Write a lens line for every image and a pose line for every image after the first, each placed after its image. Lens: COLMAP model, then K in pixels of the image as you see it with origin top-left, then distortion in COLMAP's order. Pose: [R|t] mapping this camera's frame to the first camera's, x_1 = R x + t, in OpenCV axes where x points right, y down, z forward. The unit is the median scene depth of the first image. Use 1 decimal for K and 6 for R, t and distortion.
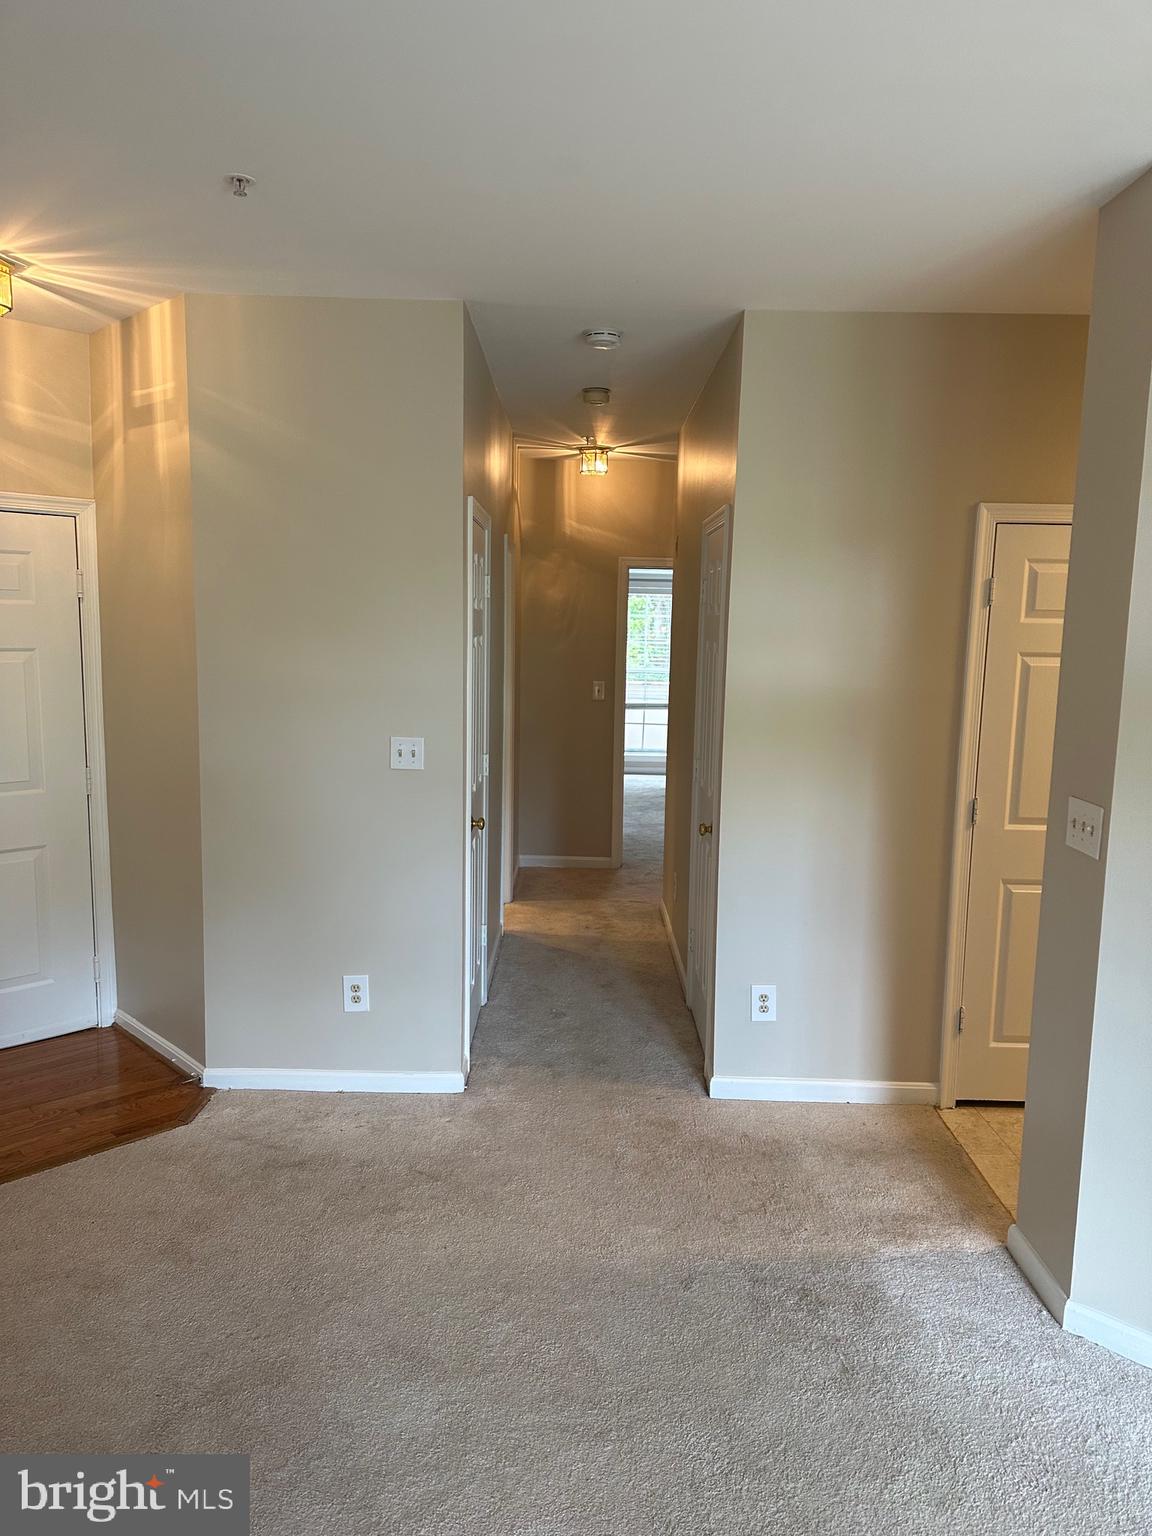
lens RADIAL K [[1078.3, 0, 576.0], [0, 1078.3, 768.0], [0, 0, 1]] dist [0.003070, -0.000488]
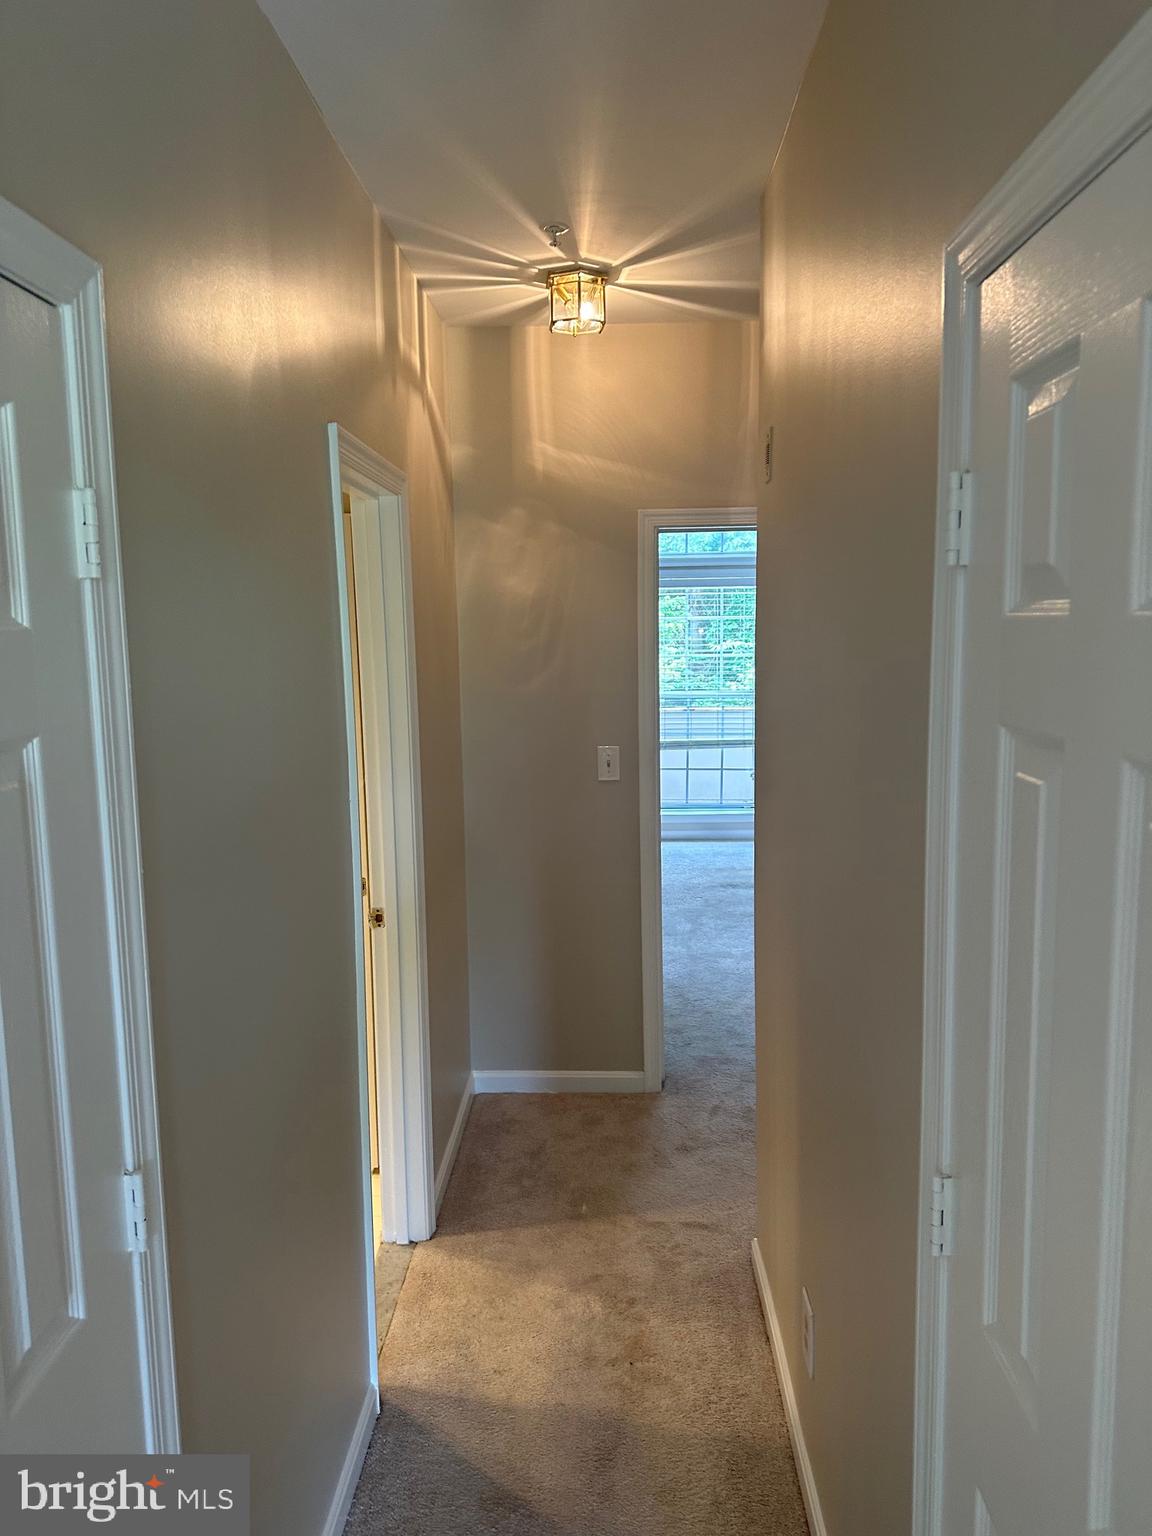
lens RADIAL K [[1078.3, 0, 576.0], [0, 1078.3, 768.0], [0, 0, 1]] dist [0.003070, -0.000488]
pose [[0.998874, -0.033442, -0.033658, 0.023266], [0.033363, 0.999439, -0.002916, -0.070820], [0.033737, 0.001790, 0.999429, 0.481737]]
